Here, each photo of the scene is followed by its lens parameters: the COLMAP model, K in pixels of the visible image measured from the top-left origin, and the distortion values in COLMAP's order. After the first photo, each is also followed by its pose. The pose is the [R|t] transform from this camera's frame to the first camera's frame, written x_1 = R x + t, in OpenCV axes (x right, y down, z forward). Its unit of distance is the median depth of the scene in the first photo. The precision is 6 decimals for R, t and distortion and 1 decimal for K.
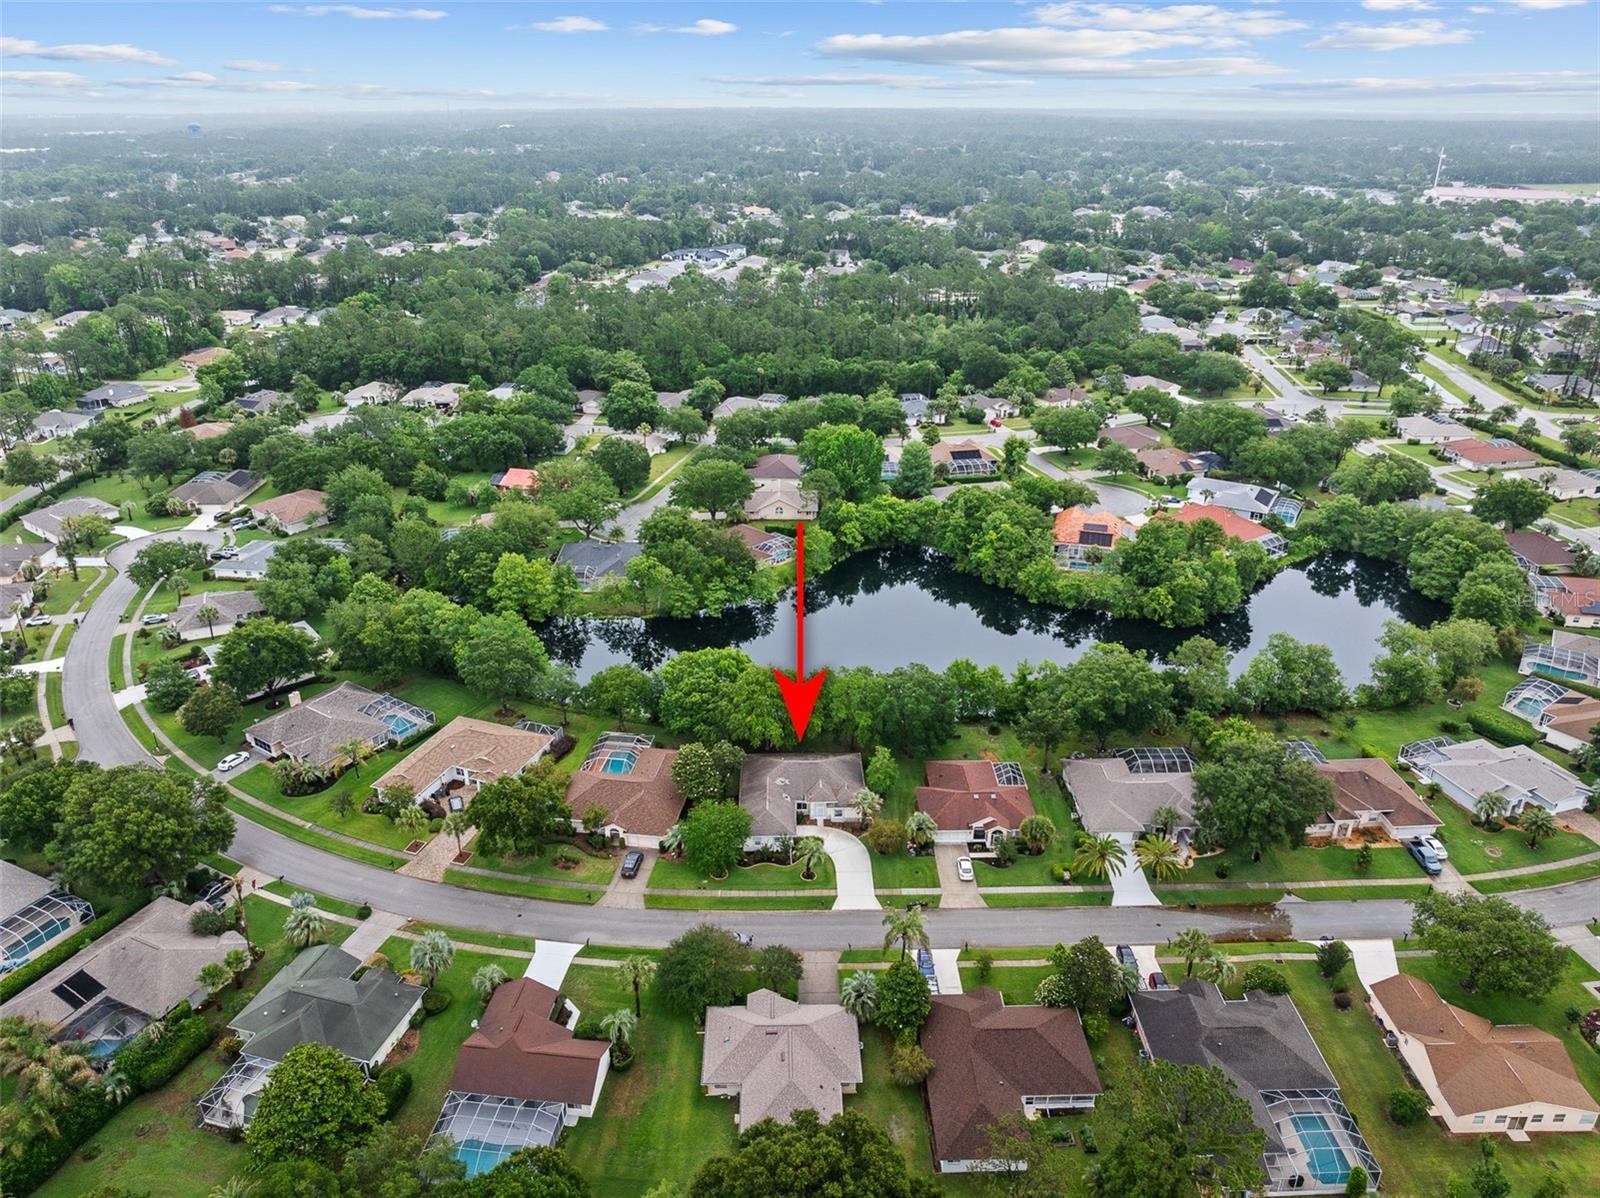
lens RADIAL K [[1119.7, 0, 803.9], [0, 1119.7, 596.7], [0, 0, 1]] dist [-0.035454, -0.004591]
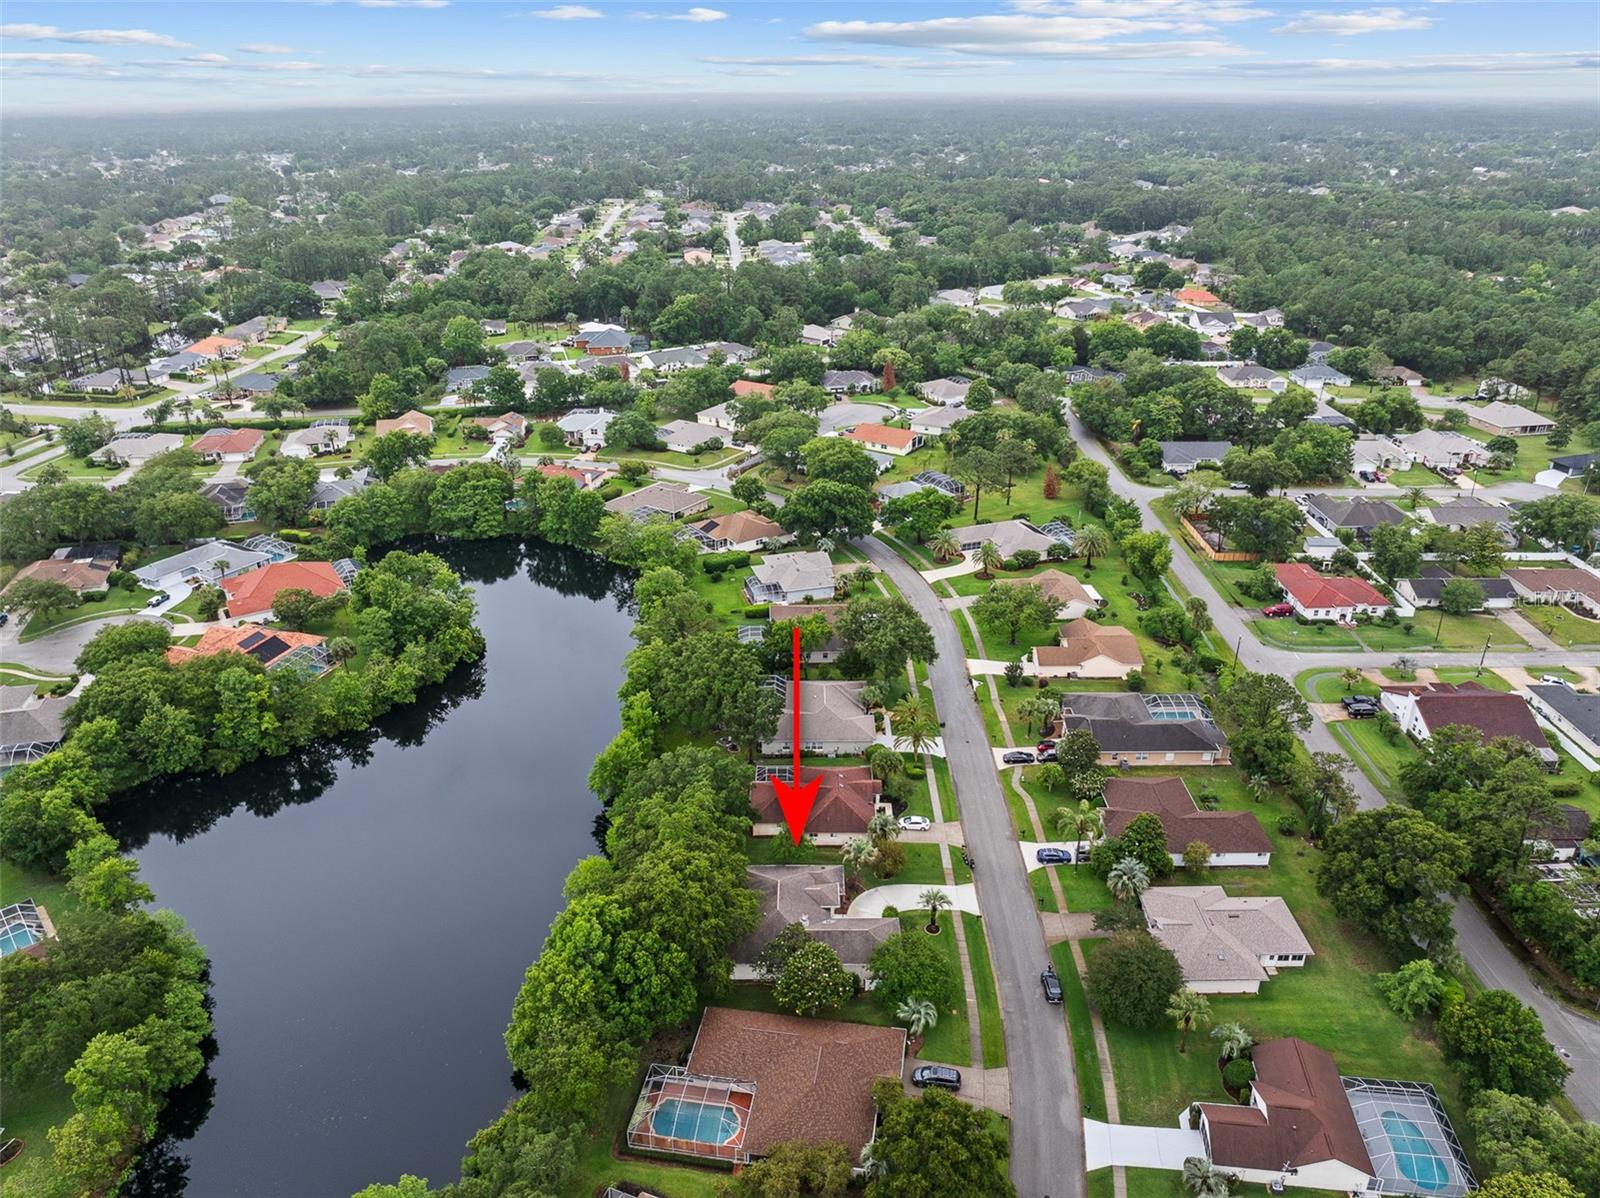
lens RADIAL K [[1119.7, 0, 803.9], [0, 1119.7, 596.7], [0, 0, 1]] dist [-0.035454, -0.004591]
pose [[0.022882, -0.417099, 0.908573, -0.466742], [0.414534, 0.830962, 0.371031, -0.236005], [-0.909746, 0.368145, 0.191916, 0.529037]]
